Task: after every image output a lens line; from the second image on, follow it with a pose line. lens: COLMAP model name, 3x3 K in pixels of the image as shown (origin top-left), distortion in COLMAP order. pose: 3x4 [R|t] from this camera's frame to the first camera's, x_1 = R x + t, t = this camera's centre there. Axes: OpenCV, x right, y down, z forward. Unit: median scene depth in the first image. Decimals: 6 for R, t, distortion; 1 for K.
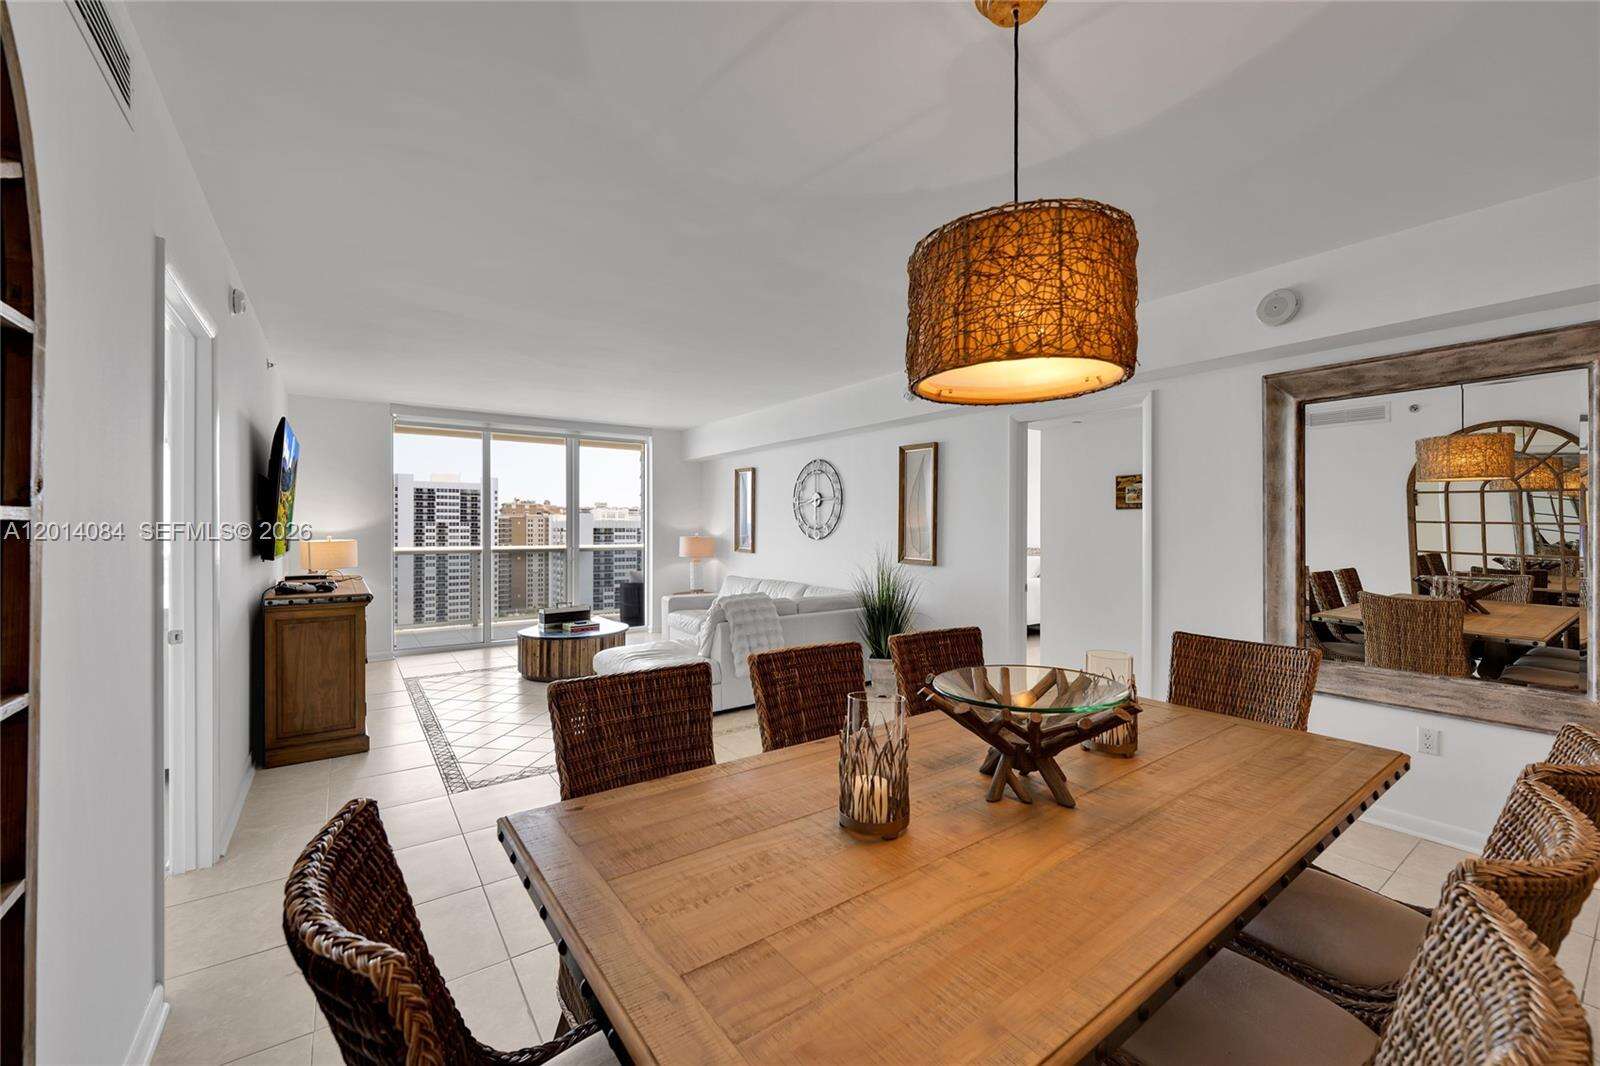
lens RADIAL K [[630.1, 0, 795.4], [0, 630.1, 530.2], [0, 0, 1]] dist [-0.001507, -0.000291]
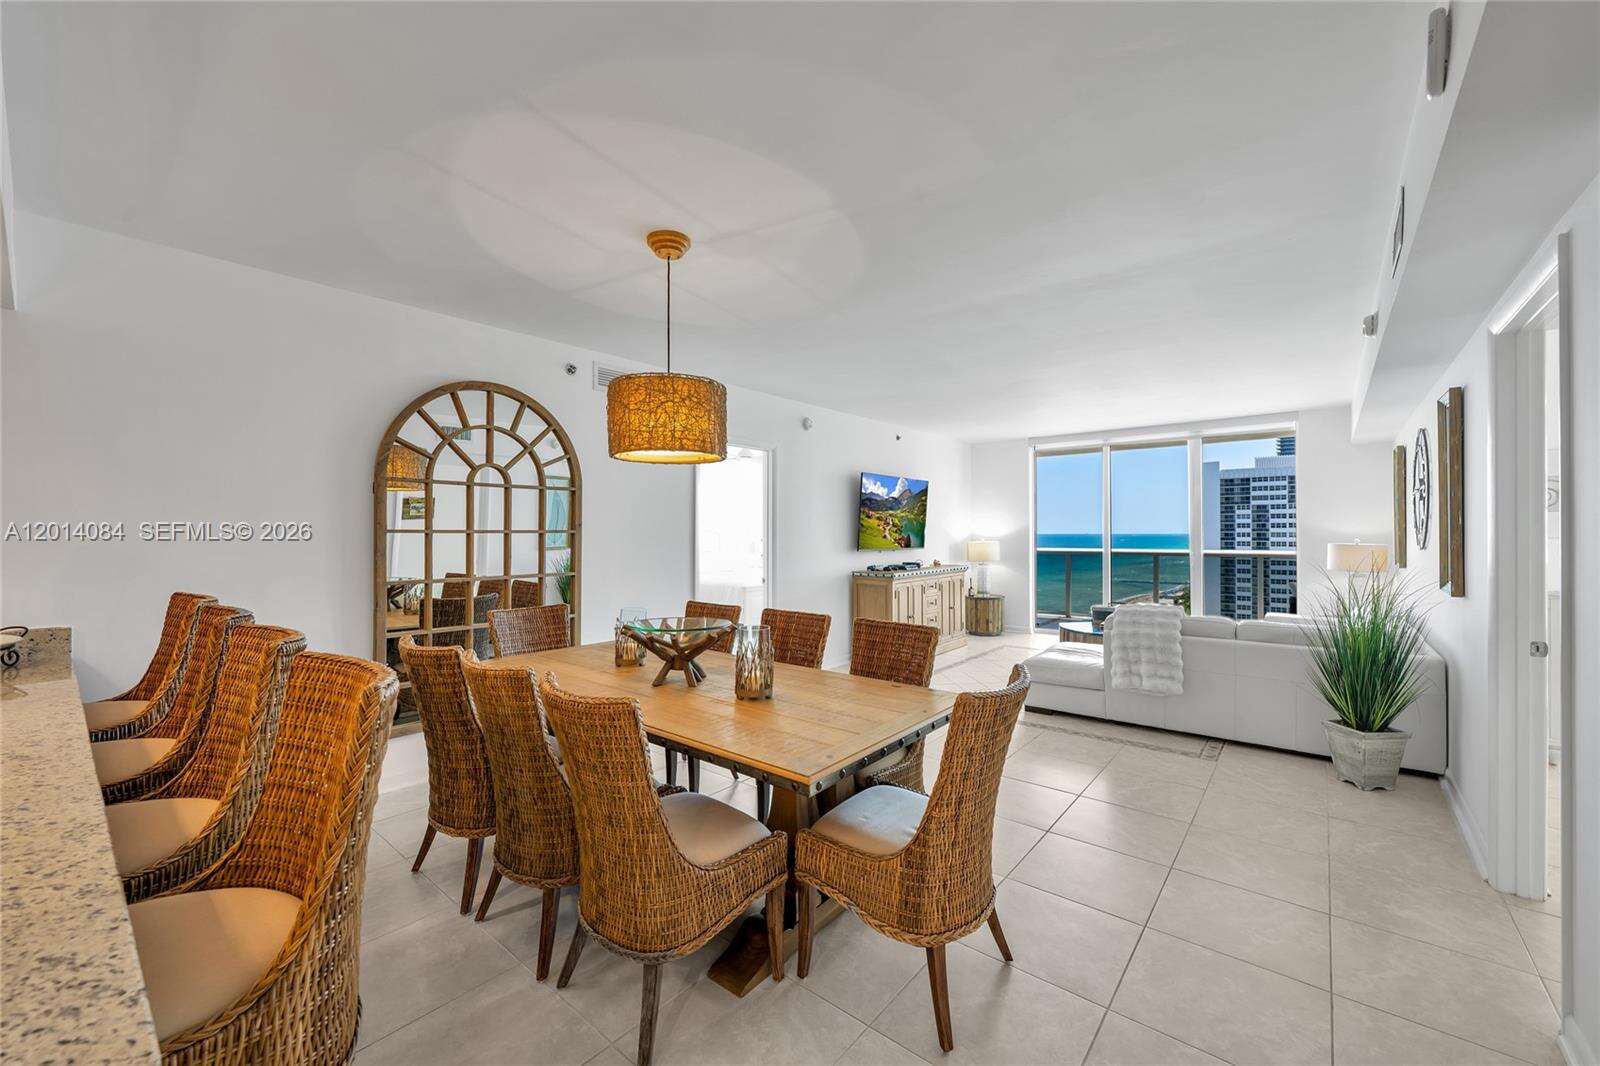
lens RADIAL K [[630.1, 0, 795.4], [0, 630.1, 530.2], [0, 0, 1]] dist [-0.001507, -0.000291]
pose [[0.248382, -0.004822, -0.968650, 0.501501], [0.000208, 0.999988, -0.004925, -0.002184], [0.968662, 0.001022, 0.248380, 0.202503]]
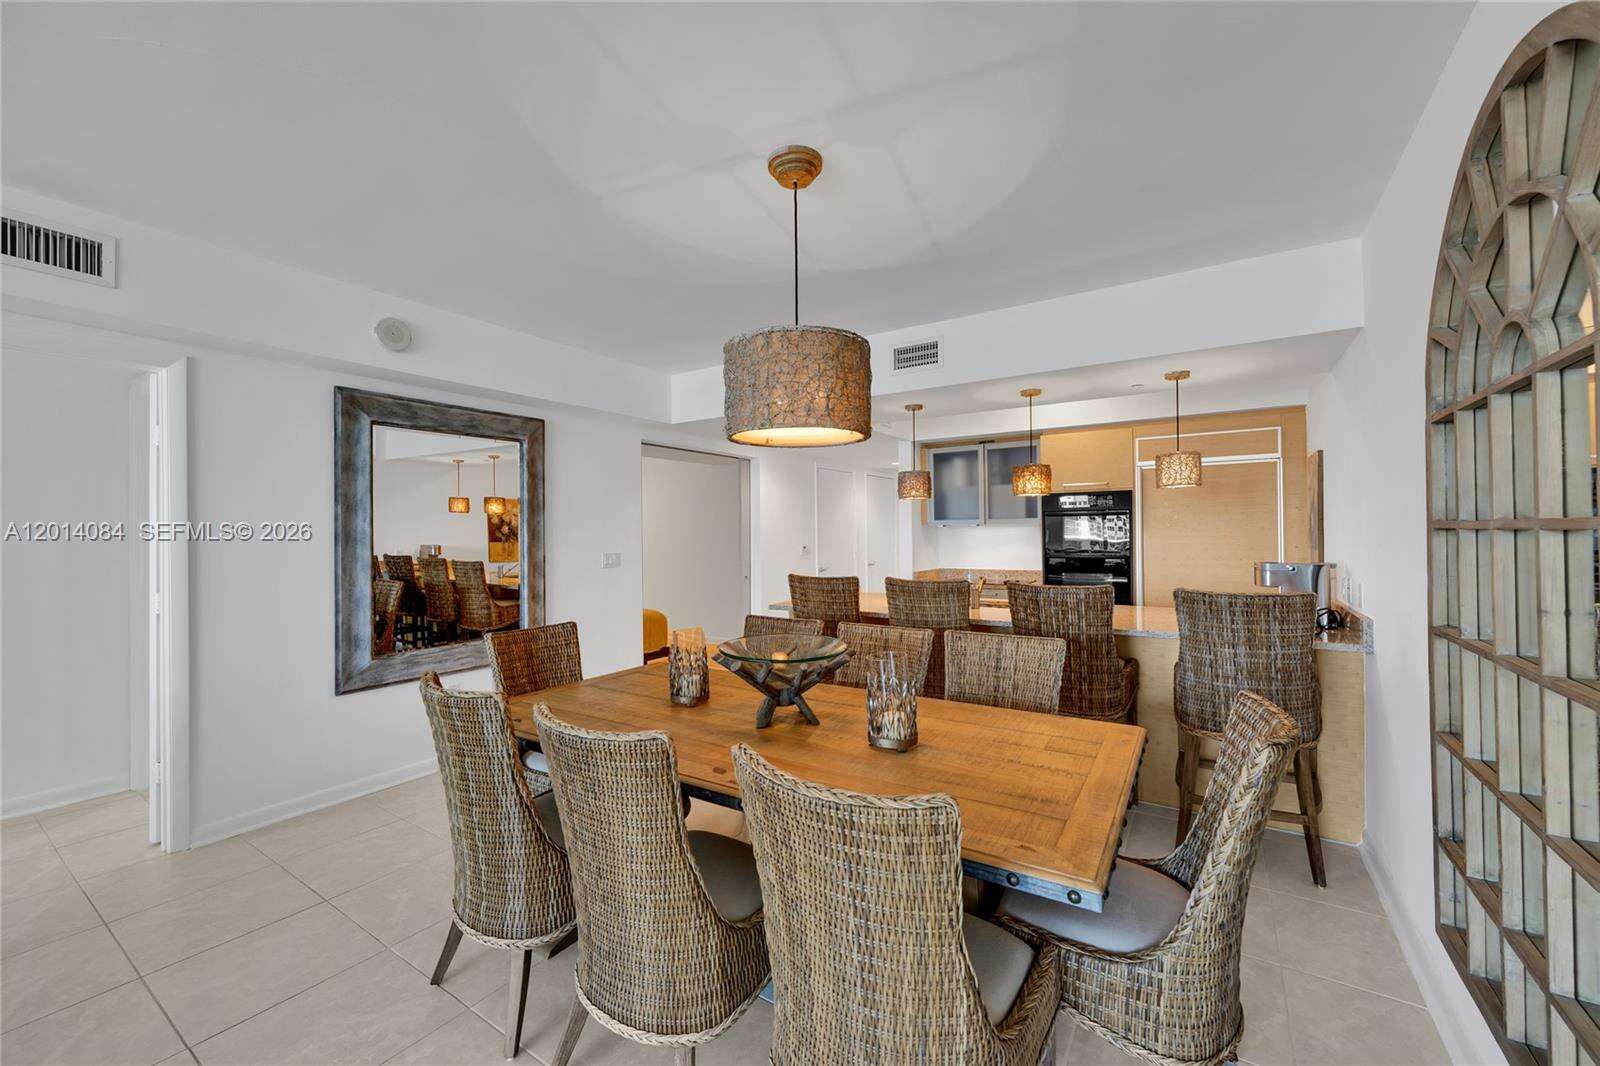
lens RADIAL K [[630.1, 0, 797.6], [0, 630.1, 532.4], [0, 0, 1]] dist [-0.002105, -0.000188]
pose [[-0.358795, 0.004970, 0.933403, -0.226050], [0.011129, 0.999938, -0.001046, -0.001914], [-0.933350, 0.010012, -0.358828, 0.342152]]
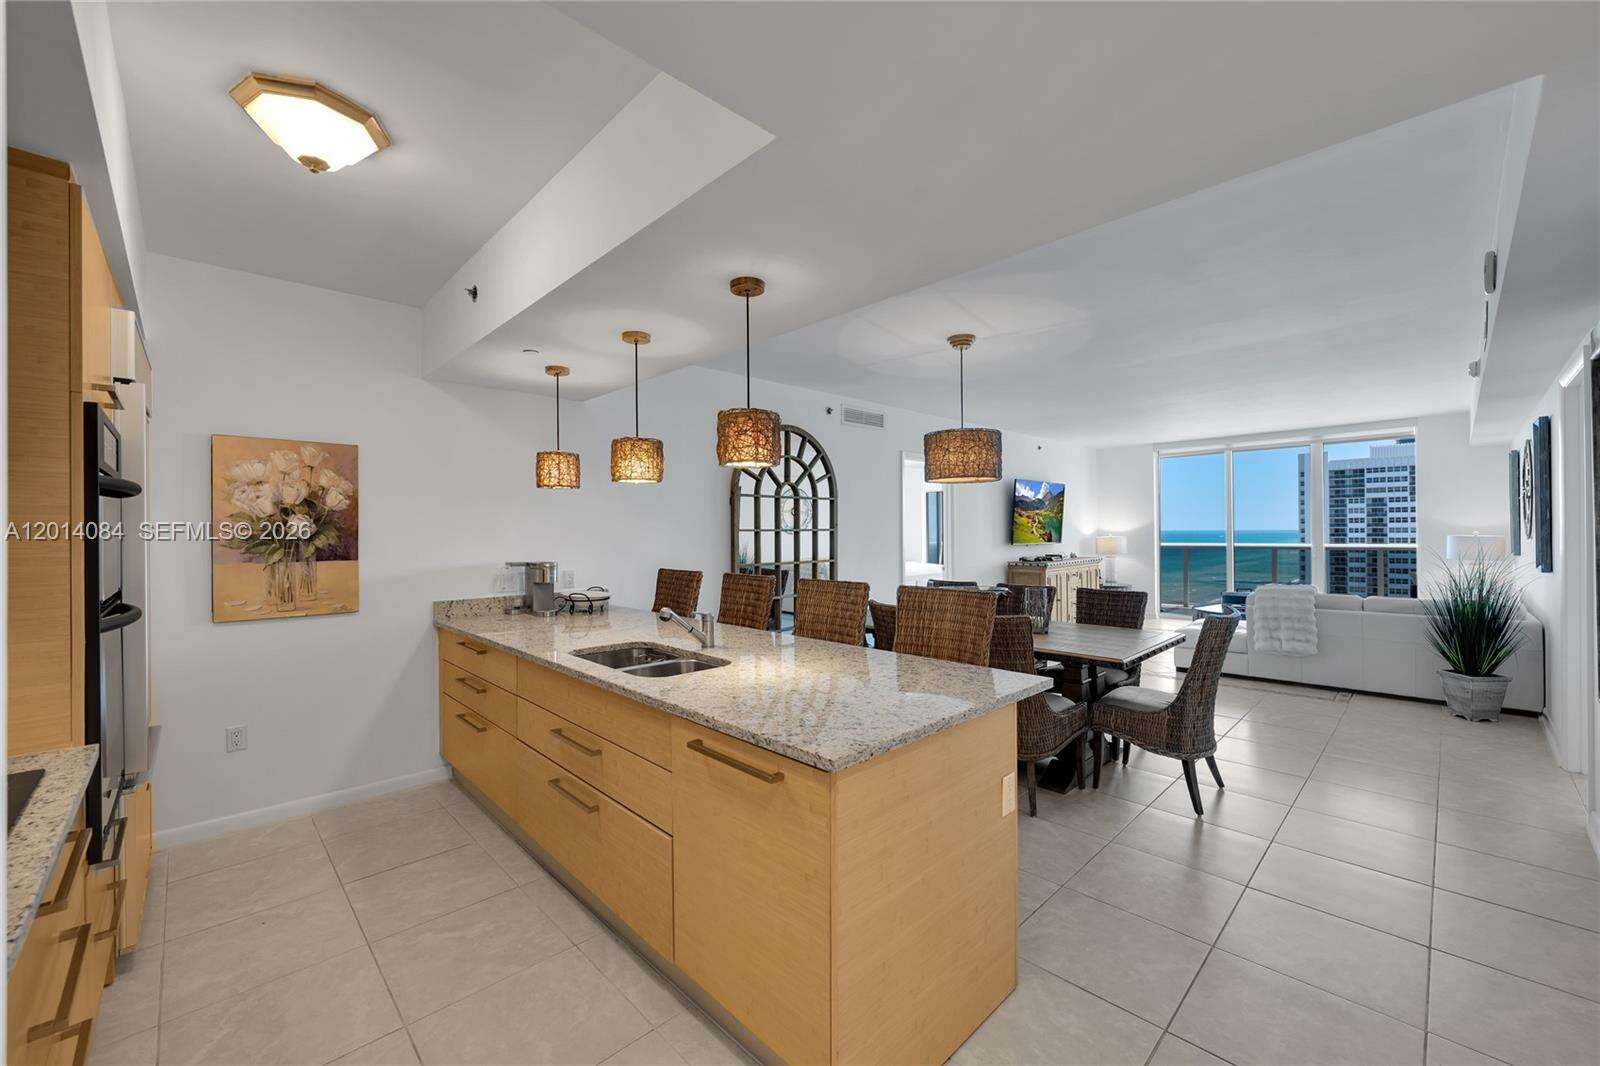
lens RADIAL K [[629.0, 0, 796.8], [0, 629.0, 529.6], [0, 0, 1]] dist [0.000325, -0.000100]
pose [[0.142189, -0.005806, -0.989823, 0.684990], [0.007157, 0.999963, -0.004838, -0.000219], [0.989814, -0.006396, 0.142225, -0.032745]]
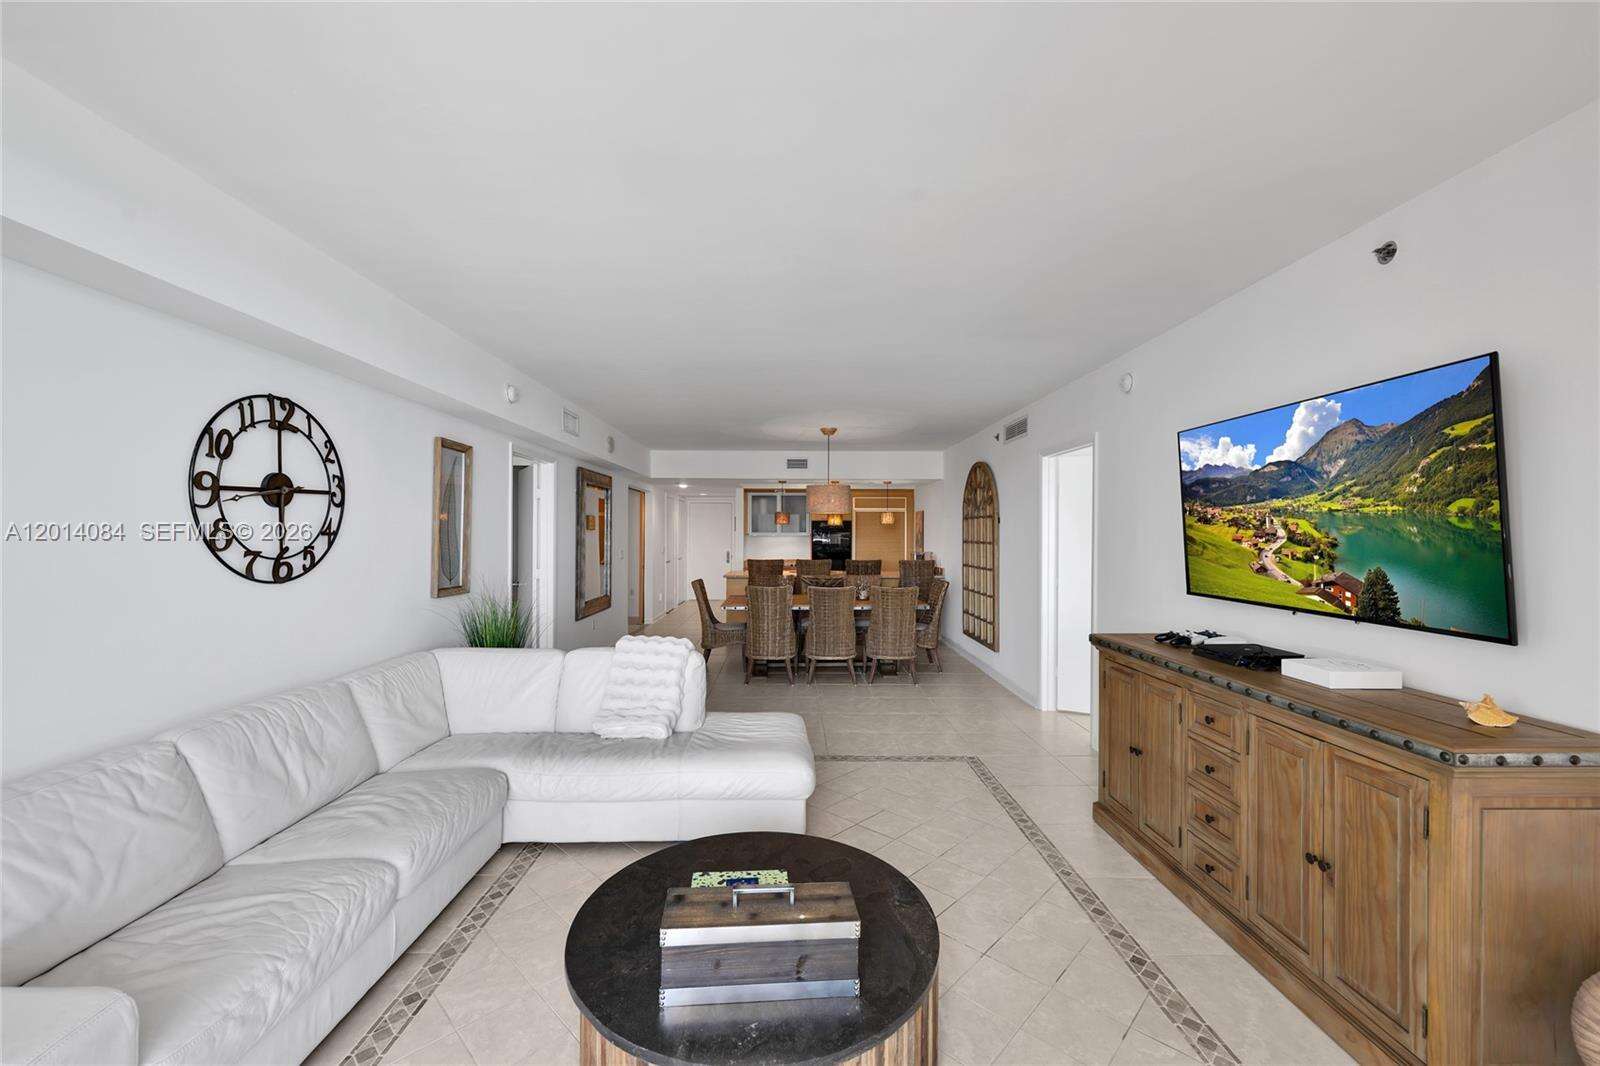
lens RADIAL K [[630.1, 0, 795.4], [0, 630.1, 530.2], [0, 0, 1]] dist [-0.001507, -0.000291]
pose [[-0.819006, -0.000564, 0.573785, -0.491082], [-0.002083, 0.999996, -0.001990, -0.020982], [-0.573781, -0.002825, -0.819004, 1.133781]]
